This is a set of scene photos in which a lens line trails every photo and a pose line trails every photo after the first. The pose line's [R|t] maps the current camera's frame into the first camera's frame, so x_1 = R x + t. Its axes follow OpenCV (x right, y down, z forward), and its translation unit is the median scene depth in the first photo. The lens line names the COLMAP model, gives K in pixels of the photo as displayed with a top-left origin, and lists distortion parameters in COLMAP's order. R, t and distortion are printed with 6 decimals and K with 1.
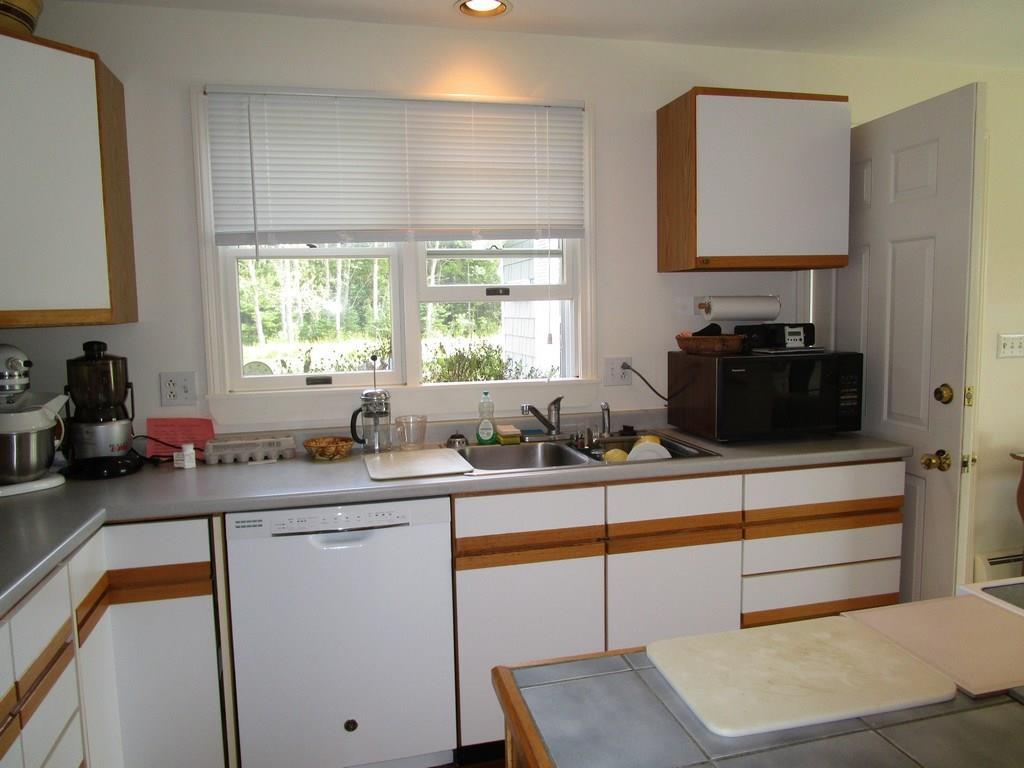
lens RADIAL K [[733.8, 0, 510.1], [0, 733.8, 380.5], [0, 0, 1]] dist [-0.015380, -0.006323]
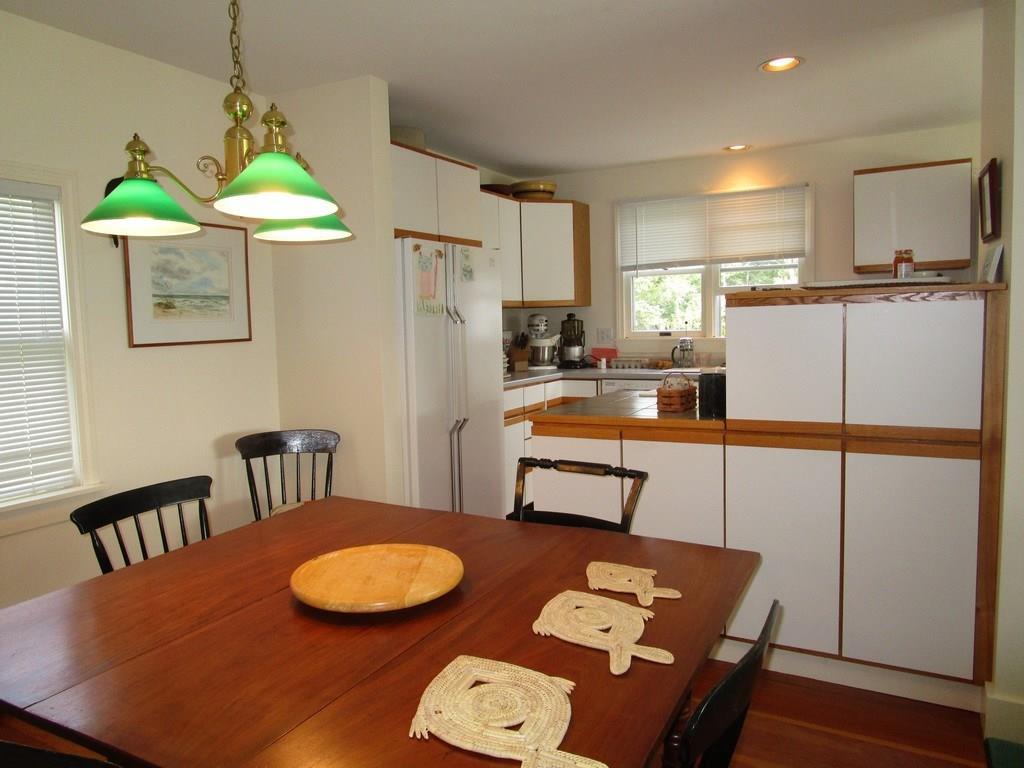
lens RADIAL K [[733.8, 0, 501.4], [0, 733.8, 383.5], [0, 0, 1]] dist [-0.015380, -0.006323]
pose [[0.734012, 0.061063, -0.676386, 0.890584], [-0.057203, 0.997969, 0.028019, 0.119275], [0.676723, 0.018125, 0.736014, -0.920967]]
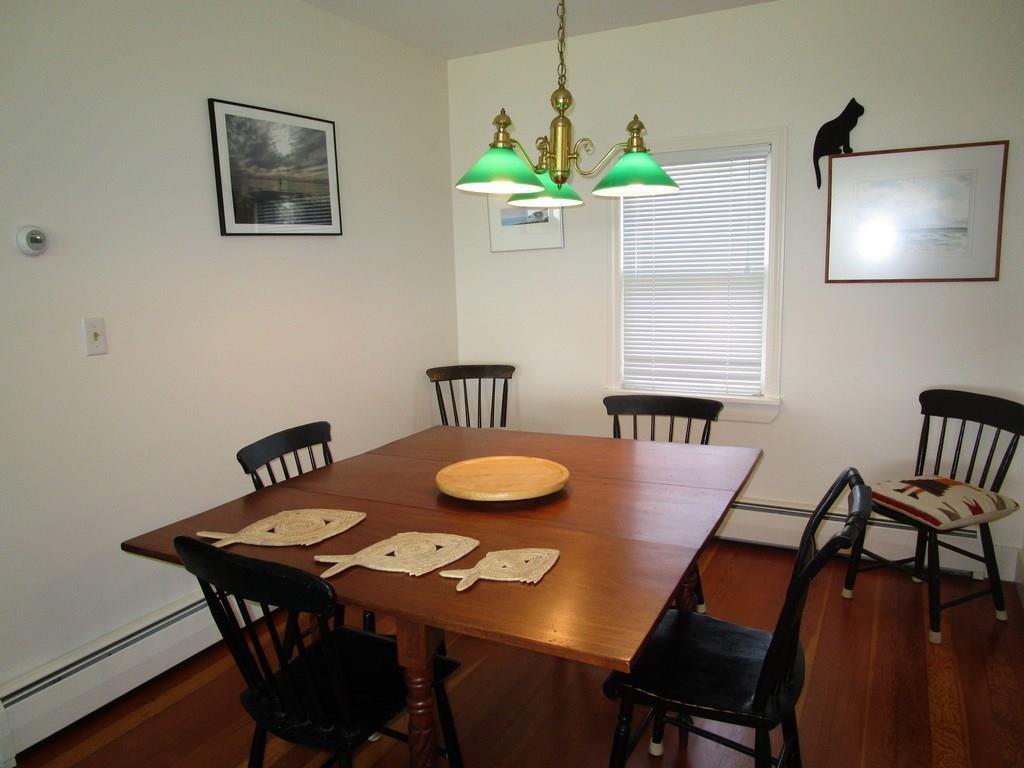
lens RADIAL K [[733.8, 0, 511.9], [0, 733.8, 384.2], [0, 0, 1]] dist [-0.015380, -0.006323]
pose [[-0.662183, 0.154105, -0.733325, 0.962138], [-0.037153, 0.970669, 0.237531, 0.013784], [0.748420, 0.184535, -0.637035, 0.016481]]
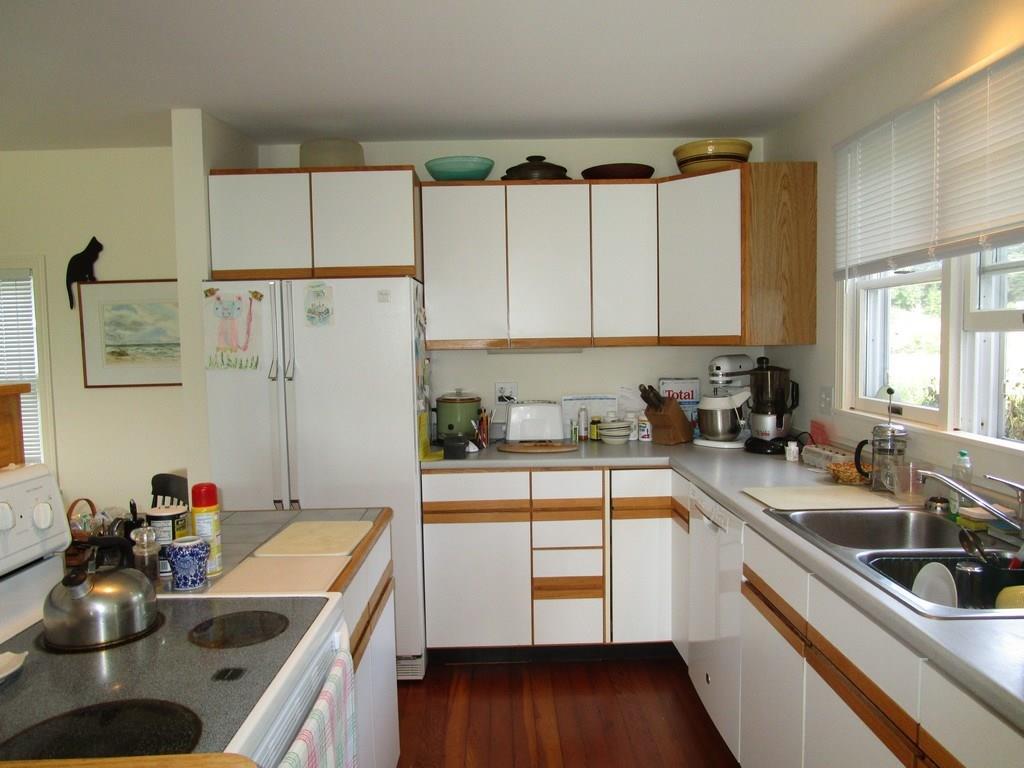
lens RADIAL K [[733.8, 0, 515.9], [0, 733.8, 384.5], [0, 0, 1]] dist [-0.015380, -0.006323]
pose [[-0.232197, 0.089489, -0.968543, 0.875129], [-0.072338, 0.991412, 0.108945, -0.112783], [0.969975, 0.095359, -0.223730, 0.797516]]
